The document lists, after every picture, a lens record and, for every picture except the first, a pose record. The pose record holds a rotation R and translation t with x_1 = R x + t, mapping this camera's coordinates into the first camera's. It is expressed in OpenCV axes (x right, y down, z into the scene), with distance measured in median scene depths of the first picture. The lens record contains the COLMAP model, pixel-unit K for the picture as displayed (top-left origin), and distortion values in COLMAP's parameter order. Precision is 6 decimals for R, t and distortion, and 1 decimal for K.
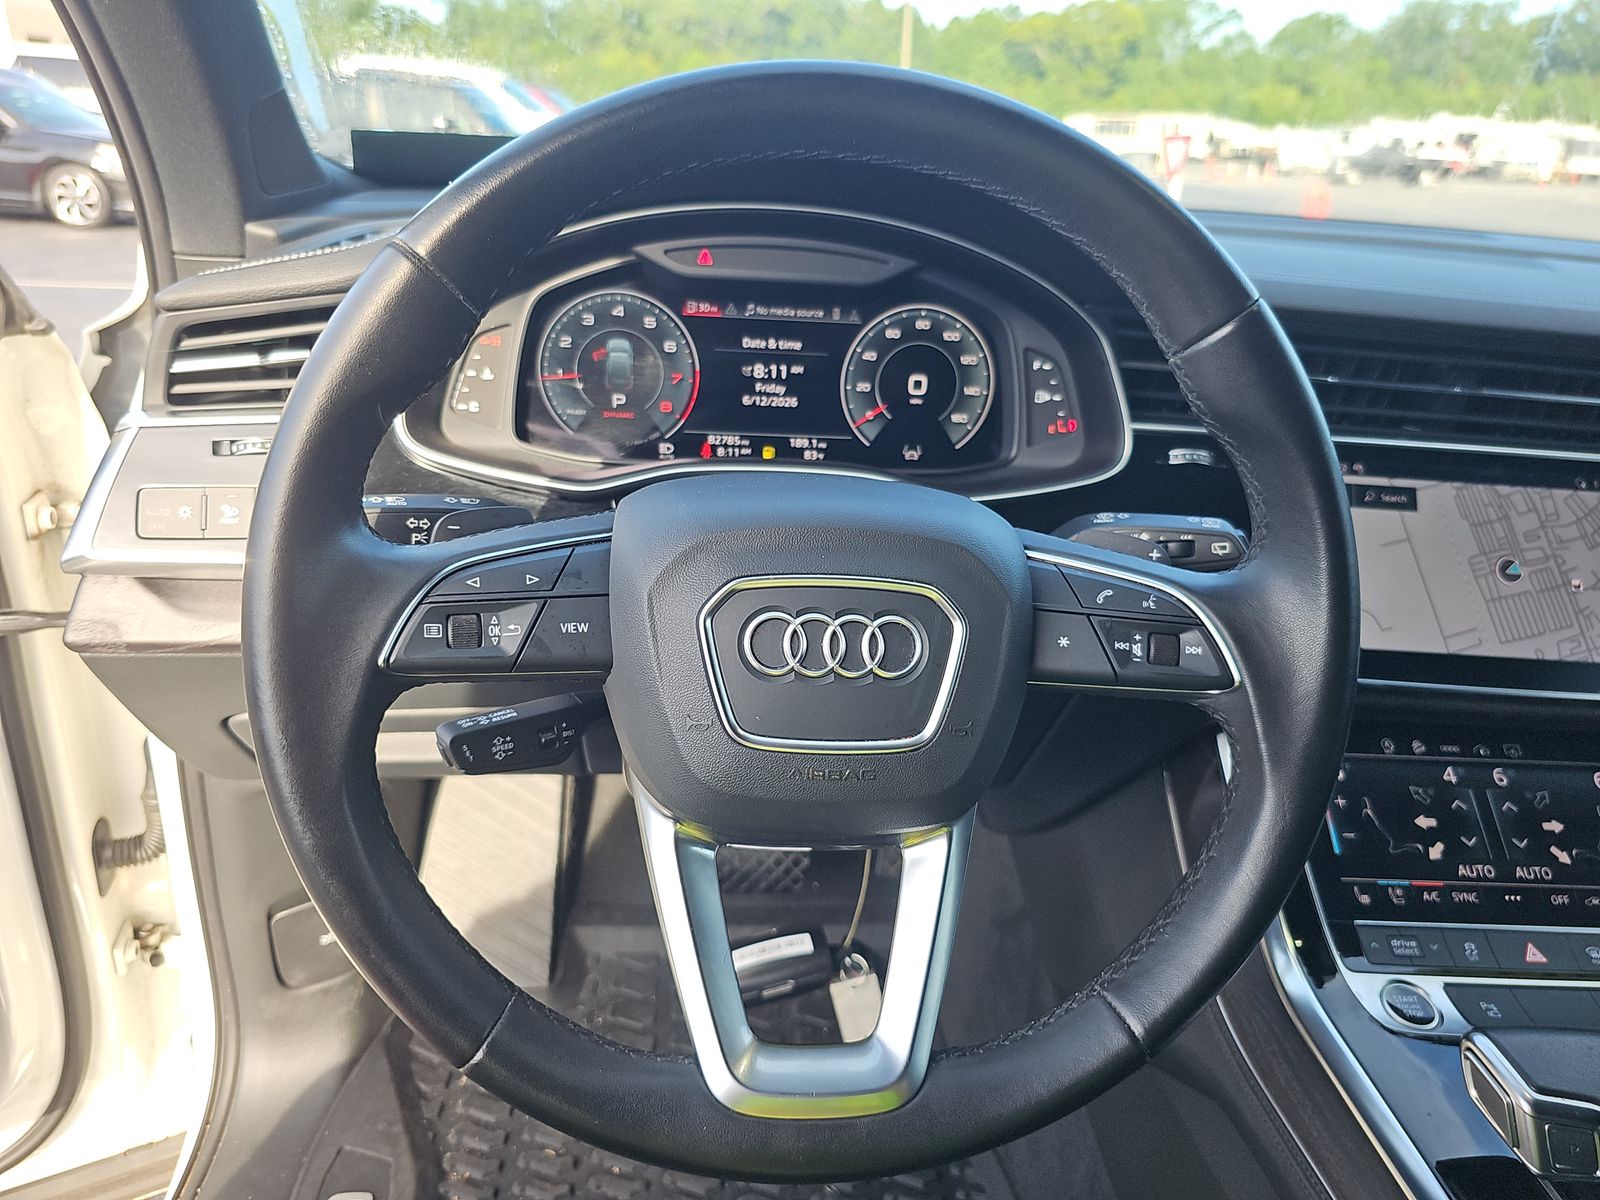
lens RADIAL K [[1081.1, 0, 800.0], [0, 1081.1, 600.0], [0, 0, 1]] dist [0.021097, -0.036308]
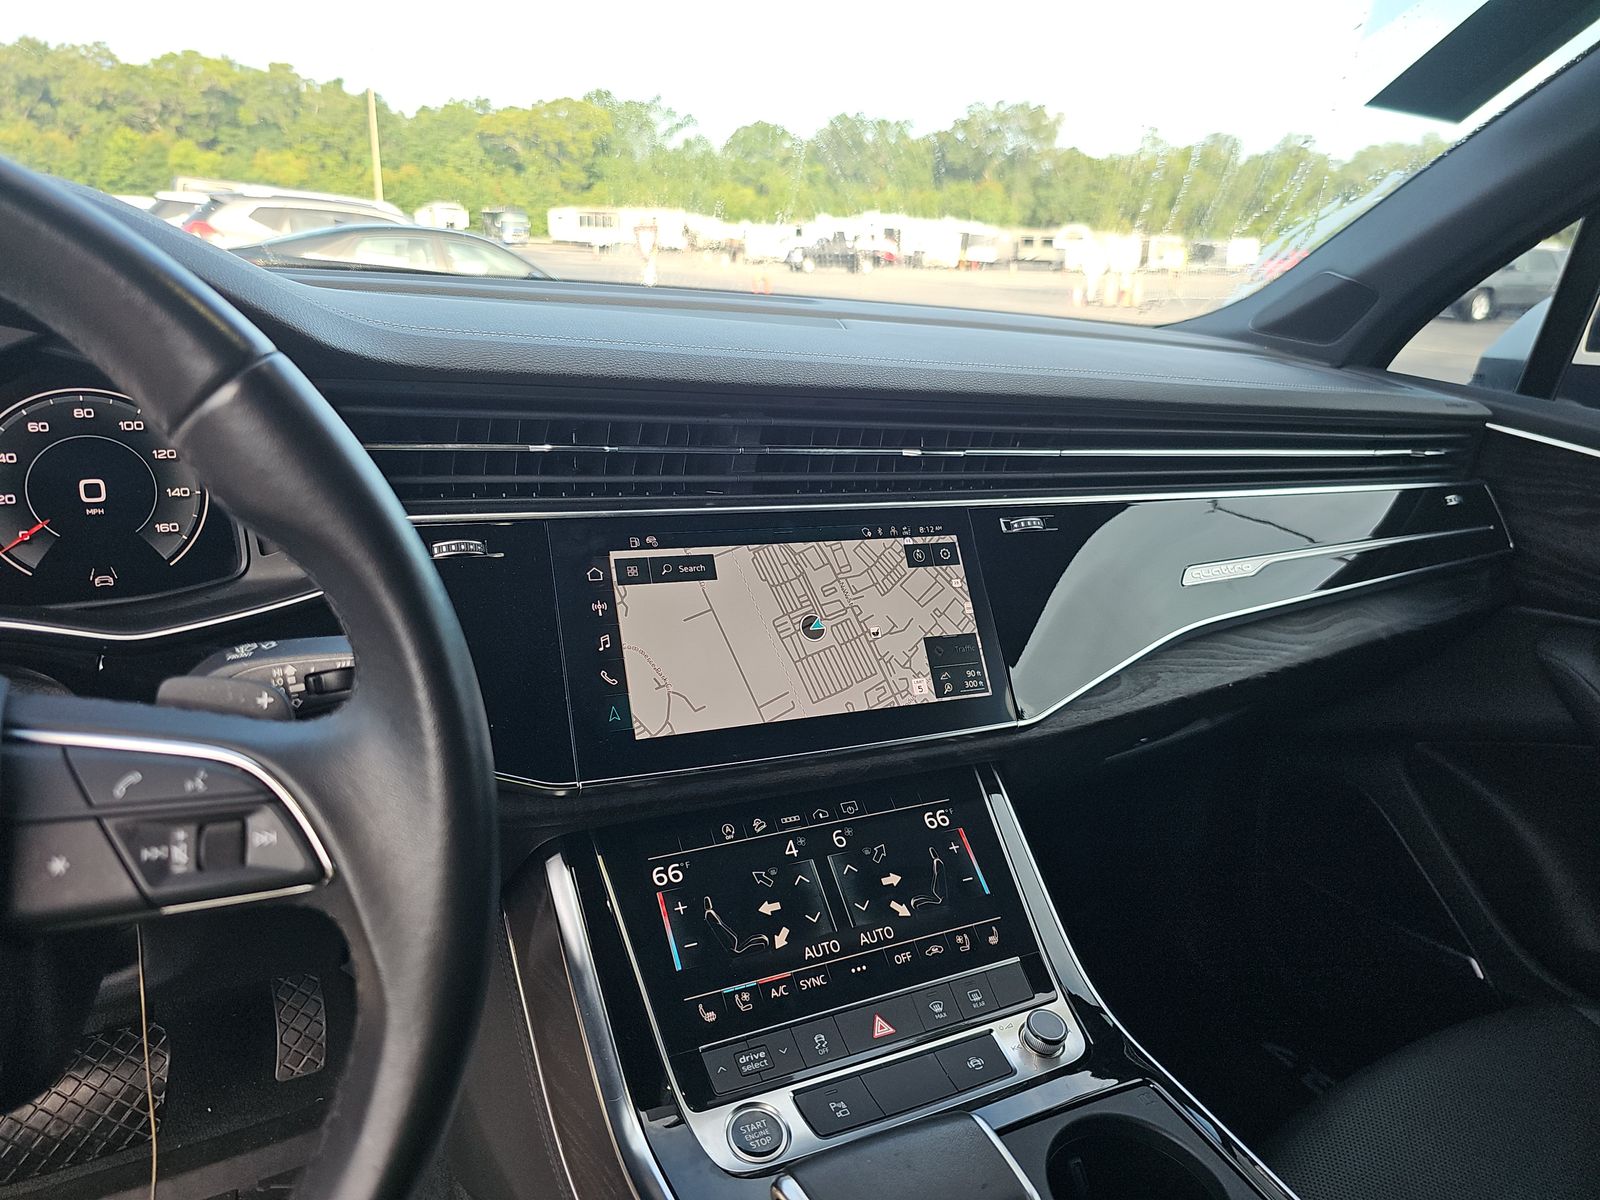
lens RADIAL K [[1075.4, 0, 822.3], [0, 1075.4, 590.7], [0, 0, 1]] dist [0.024627, -0.020802]
pose [[0.898771, -0.124700, 0.420311, 0.254505], [0.157113, 0.986634, -0.043241, -0.016347], [-0.409300, 0.104900, 0.906349, 0.110152]]
